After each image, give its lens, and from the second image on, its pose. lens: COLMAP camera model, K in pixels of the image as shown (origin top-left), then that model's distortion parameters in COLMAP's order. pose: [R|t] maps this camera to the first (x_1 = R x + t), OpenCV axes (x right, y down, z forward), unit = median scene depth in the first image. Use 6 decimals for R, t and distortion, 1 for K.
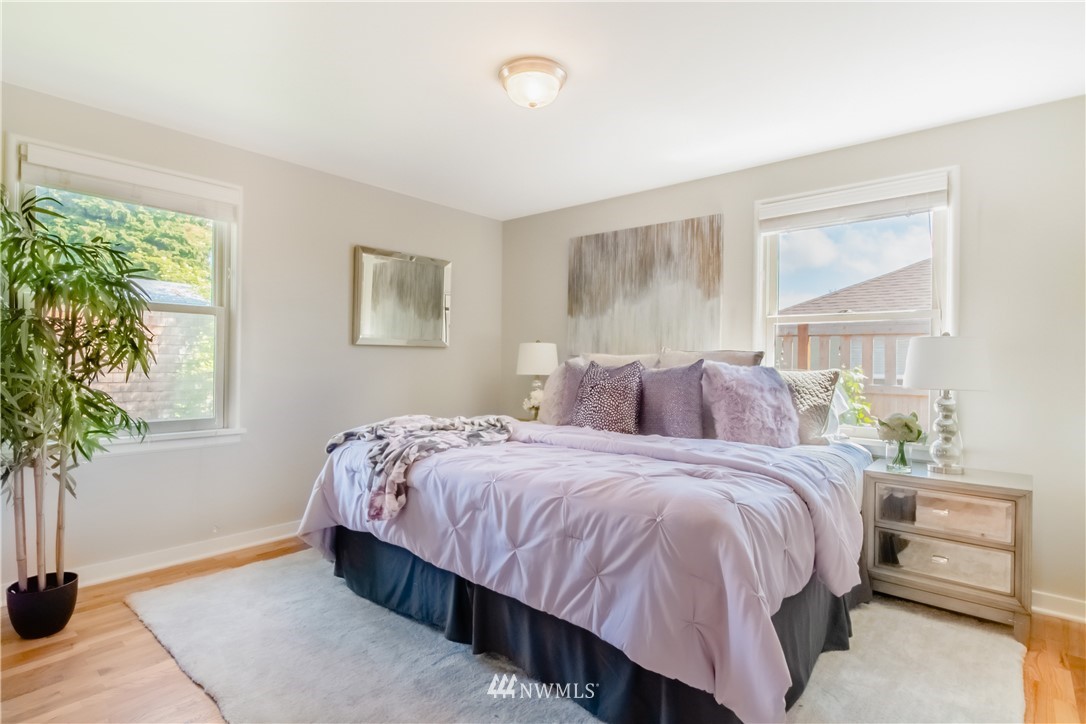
lens RADIAL K [[548.8, 0, 531.0], [0, 548.8, 358.6], [0, 0, 1]] dist [-0.001662, -0.000242]
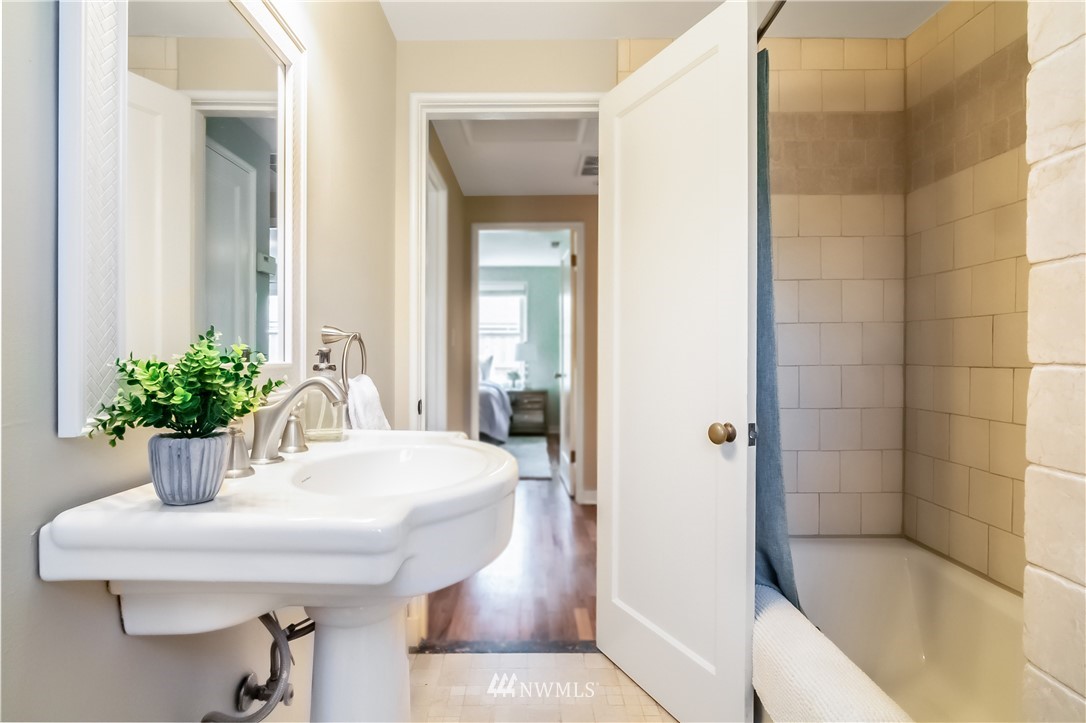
lens RADIAL K [[548.8, 0, 531.0], [0, 548.8, 358.1], [0, 0, 1]] dist [-0.001662, -0.000242]
pose [[0.742931, -0.012917, 0.669244, -1.262893], [0.004204, 0.999884, 0.014631, -0.009250], [-0.669355, -0.008056, 0.742899, -1.287809]]
